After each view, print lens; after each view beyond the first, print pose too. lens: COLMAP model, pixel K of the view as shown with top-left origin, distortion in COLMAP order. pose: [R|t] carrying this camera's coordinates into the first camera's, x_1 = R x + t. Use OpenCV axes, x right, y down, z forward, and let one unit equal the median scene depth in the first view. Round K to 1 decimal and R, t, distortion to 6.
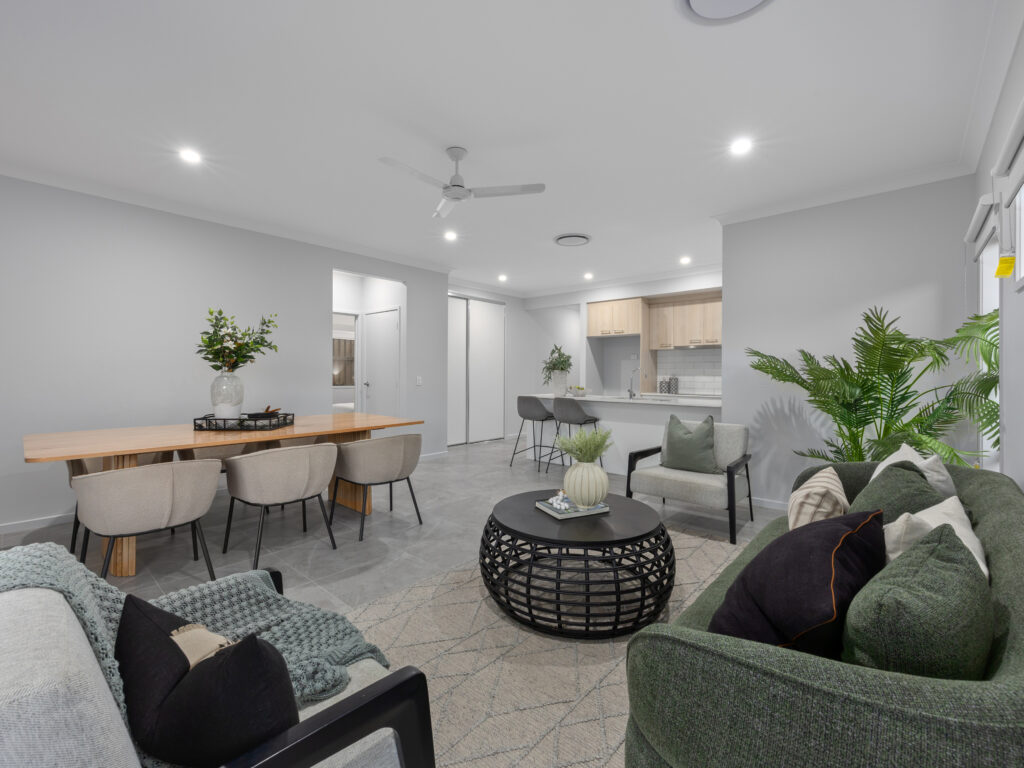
lens RADIAL K [[444.6, 0, 512.0], [0, 444.6, 384.0], [0, 0, 1]] dist [0.010361, -0.000086]
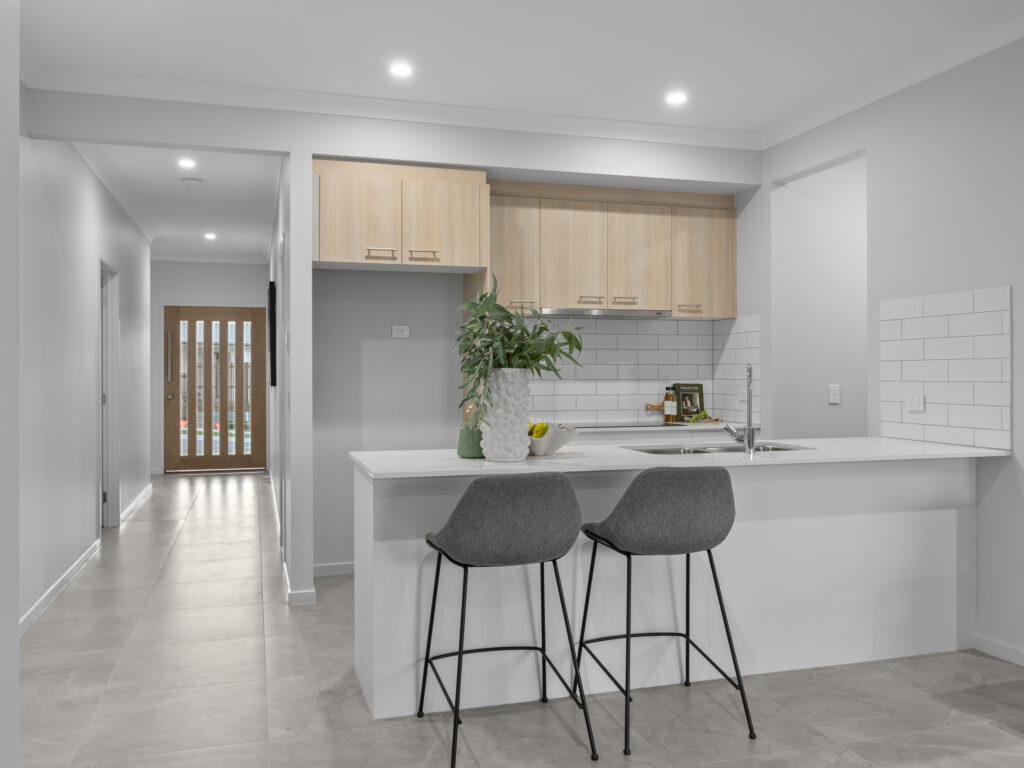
lens RADIAL K [[861.1, 0, 512.0], [0, 861.1, 384.0], [0, 0, 1]] dist [-0.005579, -0.002139]
pose [[0.524536, -0.015936, 0.851239, -0.312754], [0.016562, 0.999827, 0.008512, -0.022879], [-0.851227, 0.009633, 0.524709, 0.612430]]
